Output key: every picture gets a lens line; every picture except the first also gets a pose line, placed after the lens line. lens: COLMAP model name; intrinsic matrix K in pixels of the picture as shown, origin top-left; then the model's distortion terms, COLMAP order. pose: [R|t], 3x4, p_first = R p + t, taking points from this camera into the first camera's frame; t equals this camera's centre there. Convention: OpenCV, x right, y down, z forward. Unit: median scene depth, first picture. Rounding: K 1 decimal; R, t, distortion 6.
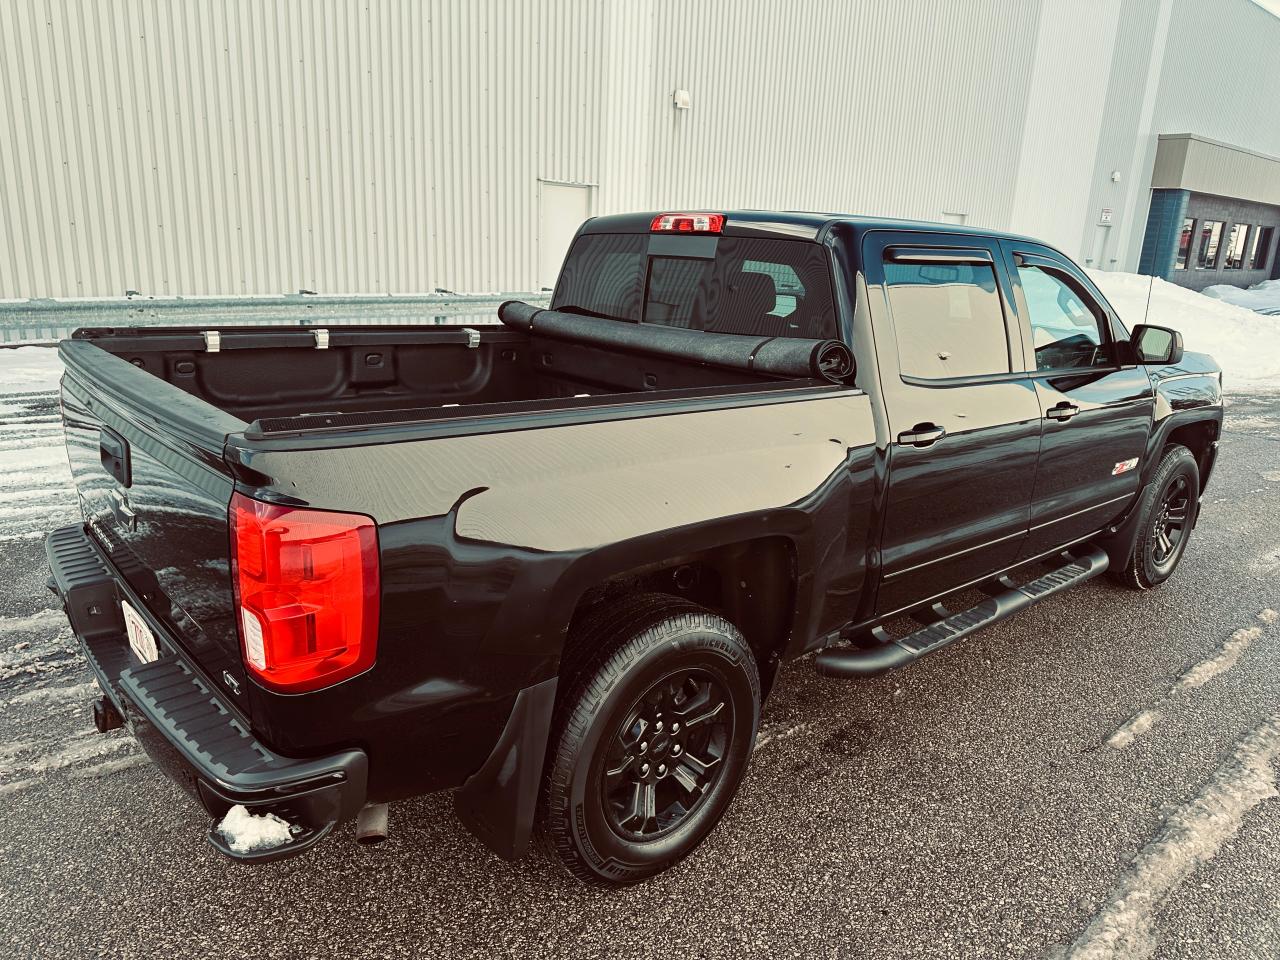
lens RADIAL K [[932.1, 0, 649.1], [0, 932.1, 487.0], [0, 0, 1]] dist [0.021693, -0.027974]
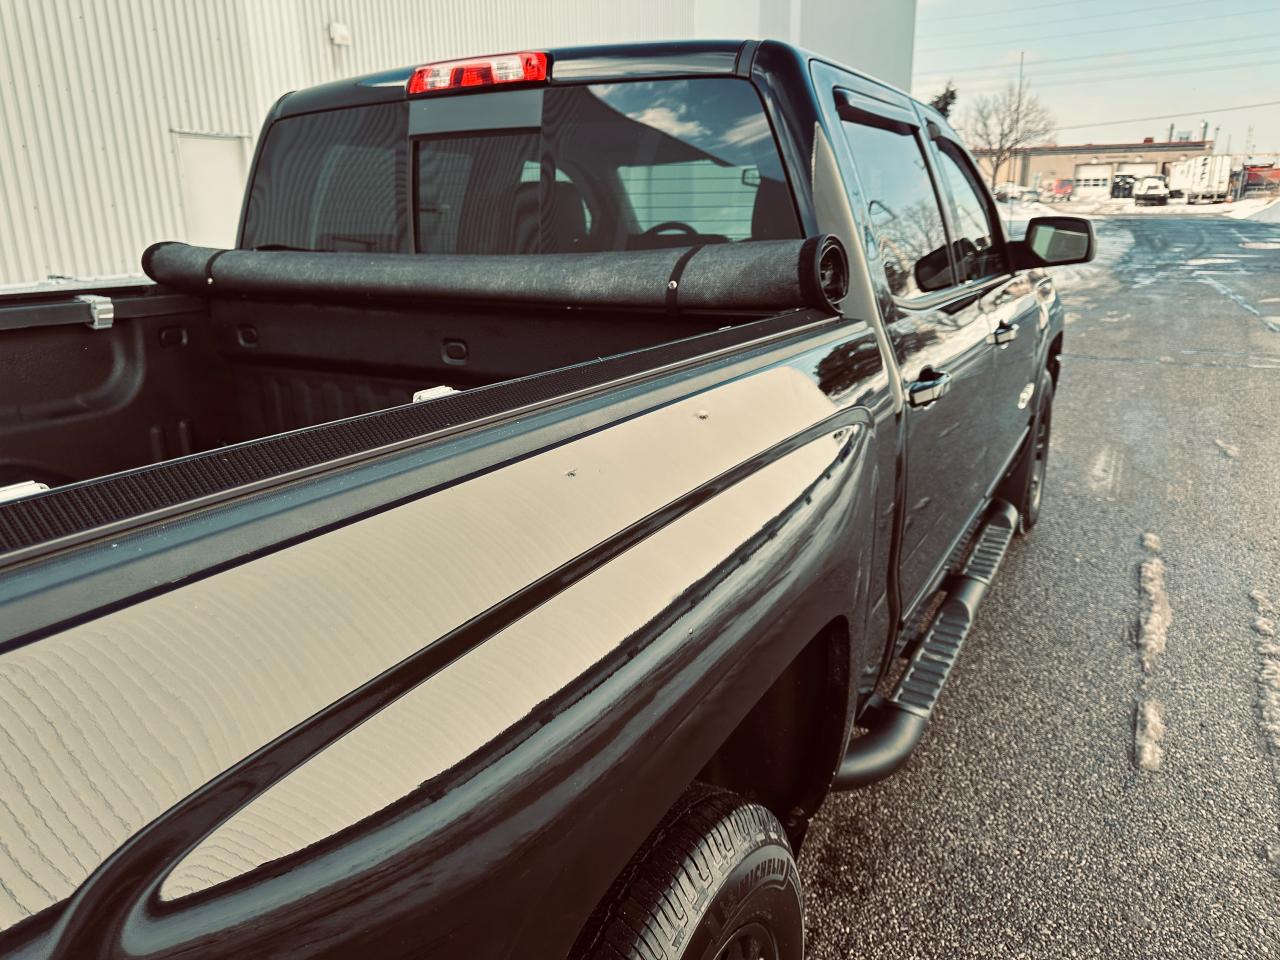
lens RADIAL K [[922.8, 0, 653.3], [0, 922.8, 476.2], [0, 0, 1]] dist [-0.011009, -0.009422]
pose [[0.938008, -0.150654, 0.312162, -0.073812], [0.142821, 0.988586, 0.047947, -0.048047], [-0.315823, -0.000392, 0.948818, 0.431333]]
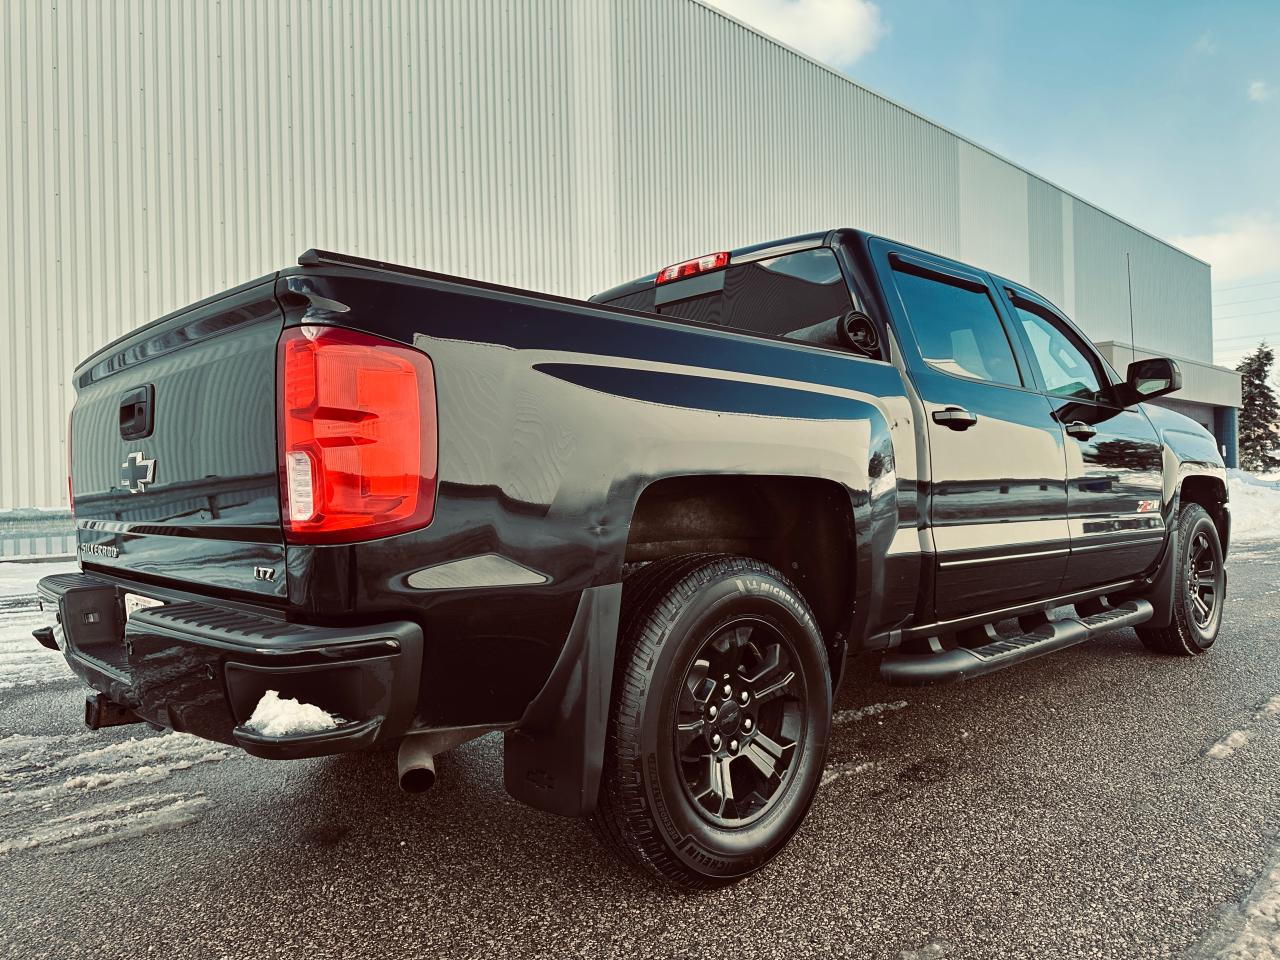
lens RADIAL K [[936.7, 0, 647.6], [0, 936.7, 480.7], [0, 0, 1]] dist [0.007193, -0.010003]
pose [[0.997001, -0.068174, 0.036616, -0.064249], [0.075659, 0.958118, -0.276197, 0.232618], [-0.016253, 0.278139, 0.960403, 0.066895]]
